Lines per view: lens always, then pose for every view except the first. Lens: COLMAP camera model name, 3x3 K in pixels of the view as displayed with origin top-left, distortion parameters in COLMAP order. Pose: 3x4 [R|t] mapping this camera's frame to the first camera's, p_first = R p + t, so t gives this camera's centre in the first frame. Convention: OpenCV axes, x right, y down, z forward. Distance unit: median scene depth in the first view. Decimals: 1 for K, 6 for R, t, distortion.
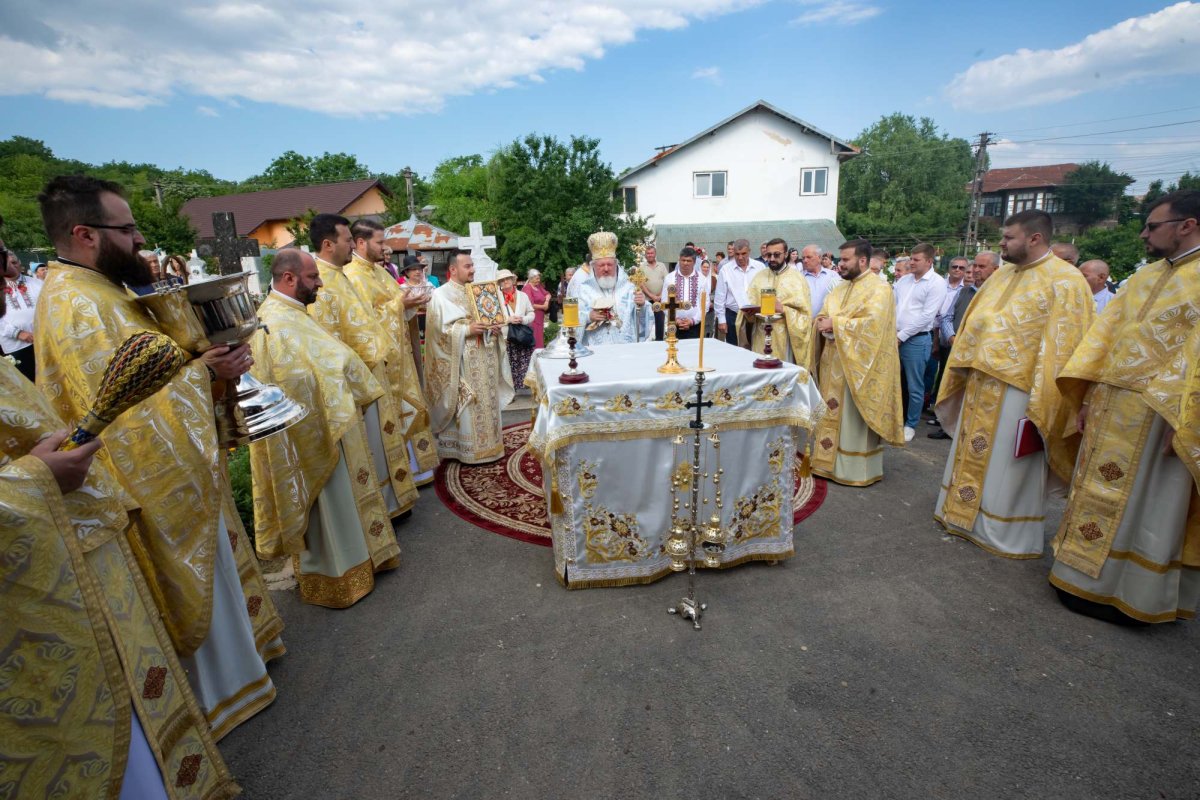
lens RADIAL K [[564.1, 0, 605.9], [0, 564.1, 409.4], [0, 0, 1]] dist [-0.034143, 0.009321]
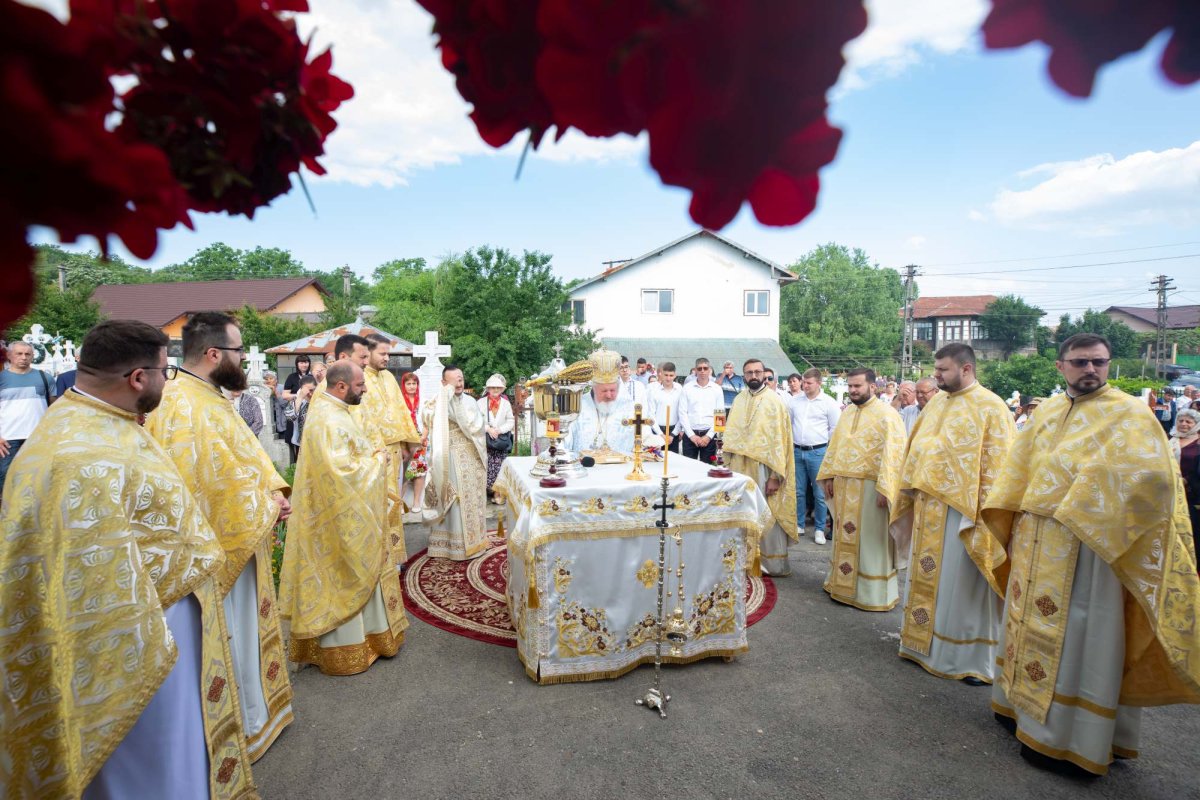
lens RADIAL K [[607.3, 0, 618.4], [0, 607.3, 403.0], [0, 0, 1]] dist [-0.023270, -0.000419]
pose [[0.992520, 0.032802, 0.117592, -0.049014], [-0.008260, 0.979064, -0.203387, 0.022675], [-0.121802, 0.200894, 0.972011, -0.147540]]
